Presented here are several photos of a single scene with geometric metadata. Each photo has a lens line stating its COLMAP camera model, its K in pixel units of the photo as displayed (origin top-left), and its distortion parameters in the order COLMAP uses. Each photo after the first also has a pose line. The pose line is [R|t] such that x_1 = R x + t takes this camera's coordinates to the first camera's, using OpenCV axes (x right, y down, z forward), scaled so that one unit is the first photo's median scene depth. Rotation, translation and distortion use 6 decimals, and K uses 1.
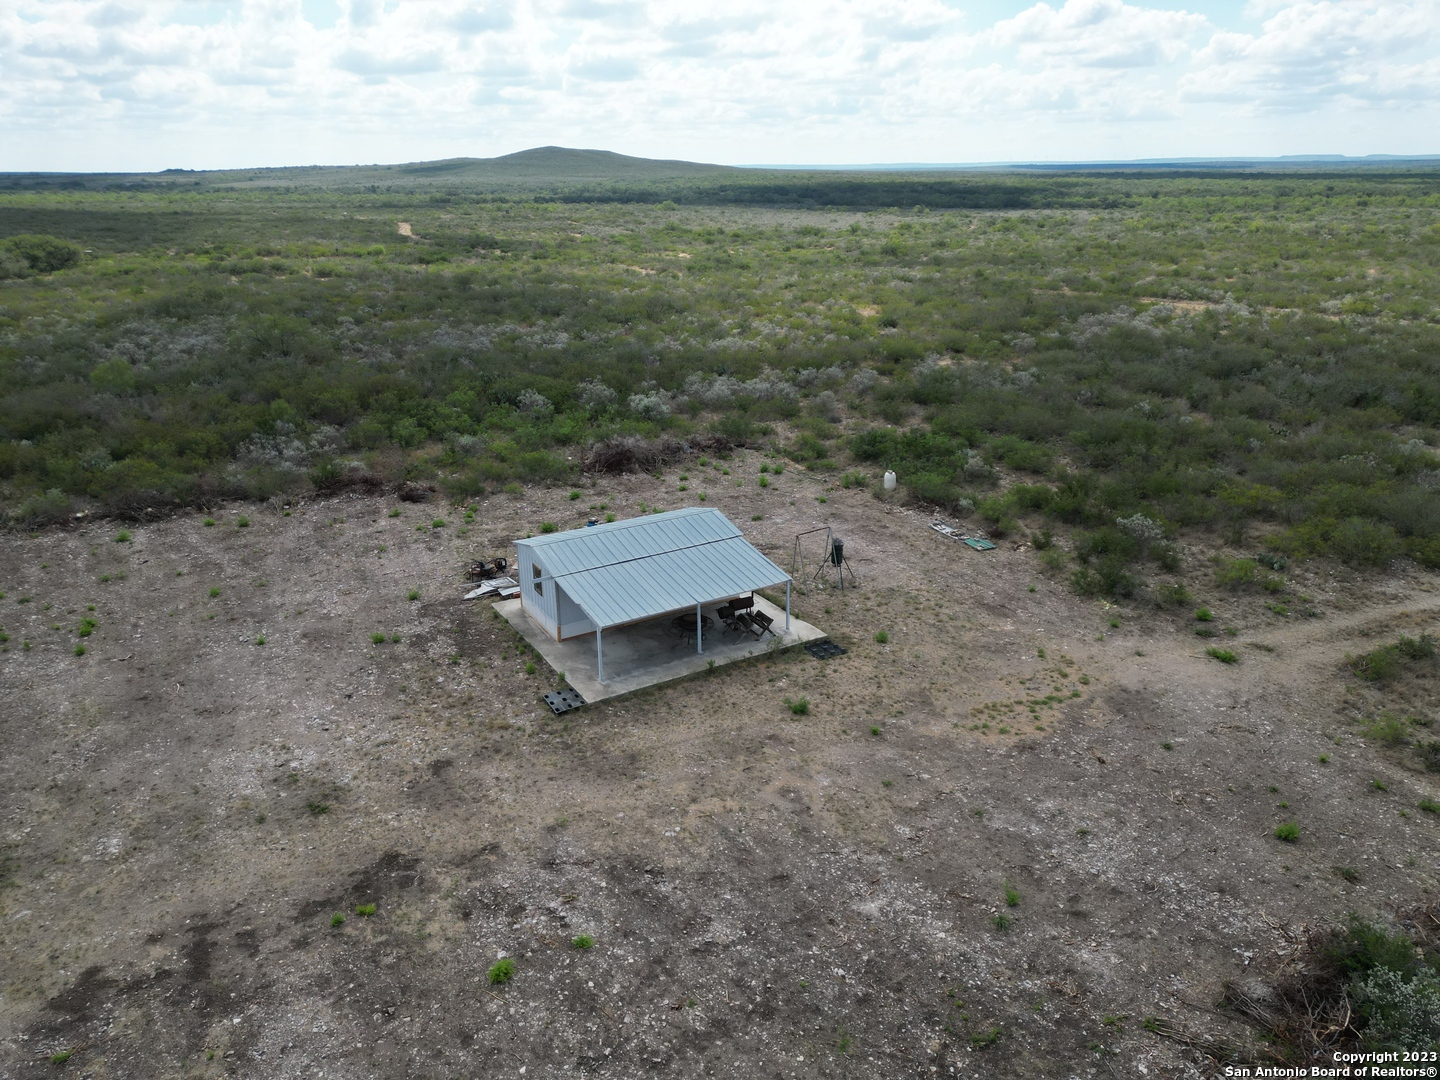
lens RADIAL K [[1019.8, 0, 725.3], [0, 1019.8, 531.2], [0, 0, 1]] dist [0.066566, -0.060602]
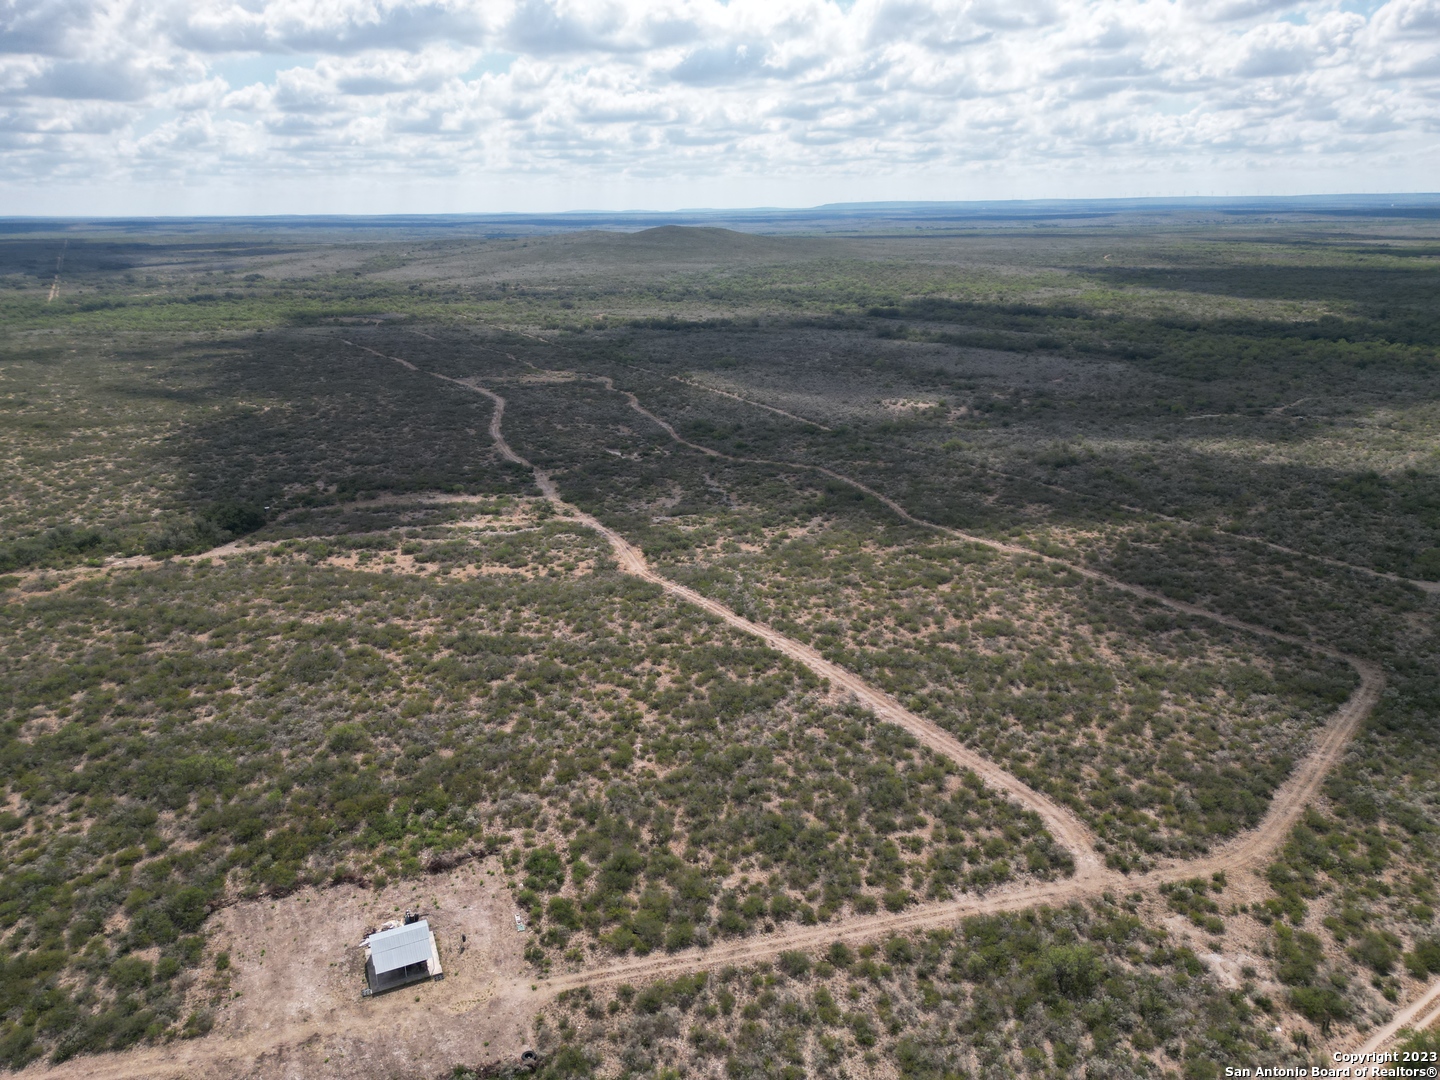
lens RADIAL K [[1019.8, 0, 719.7], [0, 1019.8, 532.6], [0, 0, 1]] dist [0.066566, -0.060602]
pose [[0.991840, 0.039370, -0.121260, 1.908594], [-0.043257, 0.998626, -0.029590, -1.833884], [0.119928, 0.034594, 0.992180, -3.457089]]
